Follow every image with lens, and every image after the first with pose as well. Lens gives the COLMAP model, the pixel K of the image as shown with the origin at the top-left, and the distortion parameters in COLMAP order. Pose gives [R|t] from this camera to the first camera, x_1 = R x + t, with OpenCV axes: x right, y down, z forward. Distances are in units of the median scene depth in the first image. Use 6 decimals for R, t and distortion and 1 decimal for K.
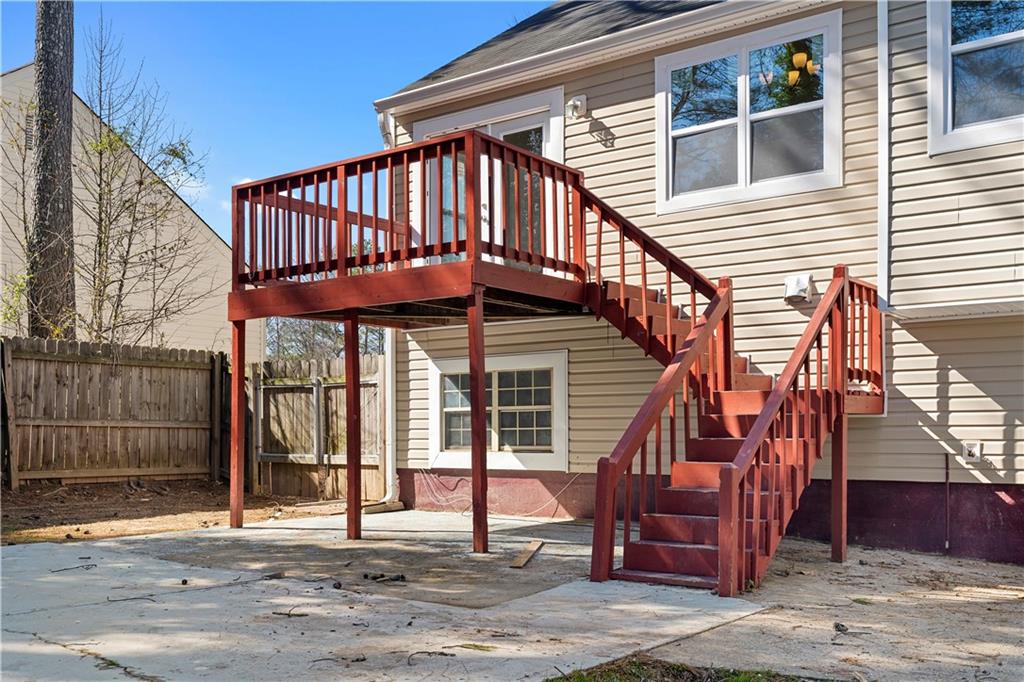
lens RADIAL K [[1010.4, 0, 512.0], [0, 1010.4, 361.6], [0, 0, 1]] dist [-0.008004, -0.003797]
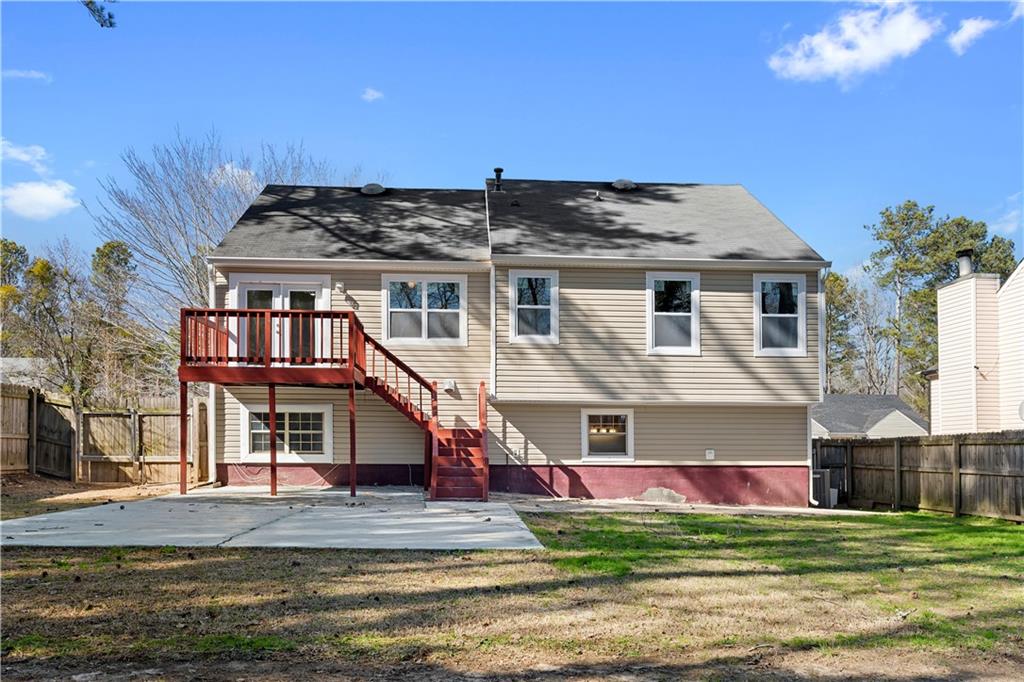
lens RADIAL K [[696.3, 0, 512.0], [0, 696.3, 341.0], [0, 0, 1]] dist [0.002555, 0.003237]
pose [[0.760587, 0.103327, 0.640960, -0.566808], [-0.054351, 0.993922, -0.095731, -0.022306], [-0.646956, 0.037975, 0.761581, -0.318212]]
